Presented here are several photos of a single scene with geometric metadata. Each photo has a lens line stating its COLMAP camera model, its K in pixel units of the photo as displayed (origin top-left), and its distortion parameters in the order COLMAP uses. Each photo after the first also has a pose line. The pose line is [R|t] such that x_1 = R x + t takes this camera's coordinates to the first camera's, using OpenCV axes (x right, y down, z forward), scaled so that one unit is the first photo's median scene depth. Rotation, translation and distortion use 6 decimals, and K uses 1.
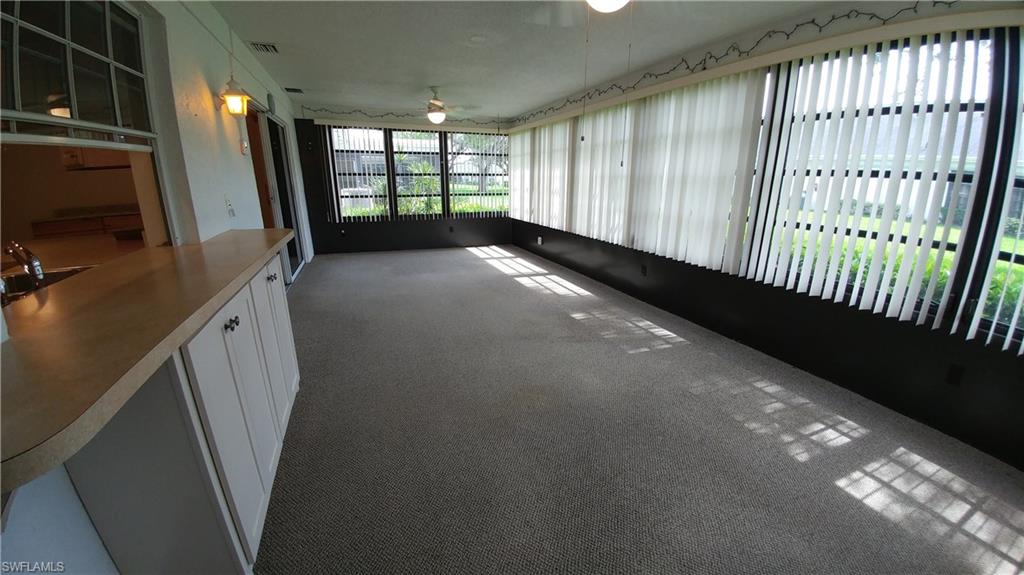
lens RADIAL K [[369.7, 0, 508.8], [0, 369.7, 283.2], [0, 0, 1]] dist [-0.028103, -0.010354]
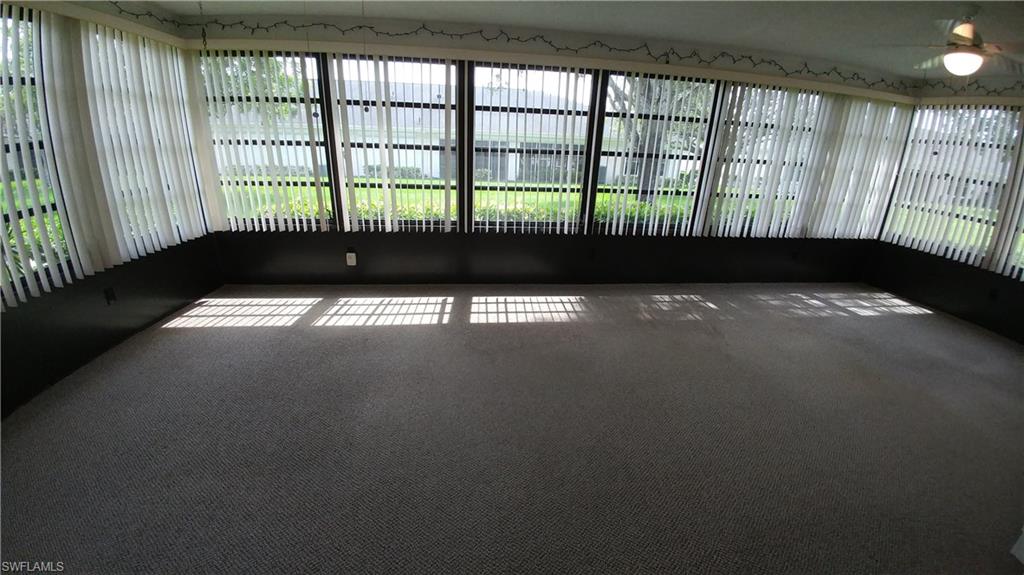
lens RADIAL K [[369.7, 0, 508.8], [0, 369.7, 283.2], [0, 0, 1]] dist [-0.028103, -0.010354]
pose [[0.244307, -0.268432, 0.931804, -0.715153], [0.246149, 0.946615, 0.208162, -0.246060], [-0.937937, 0.178507, 0.297338, 1.065974]]
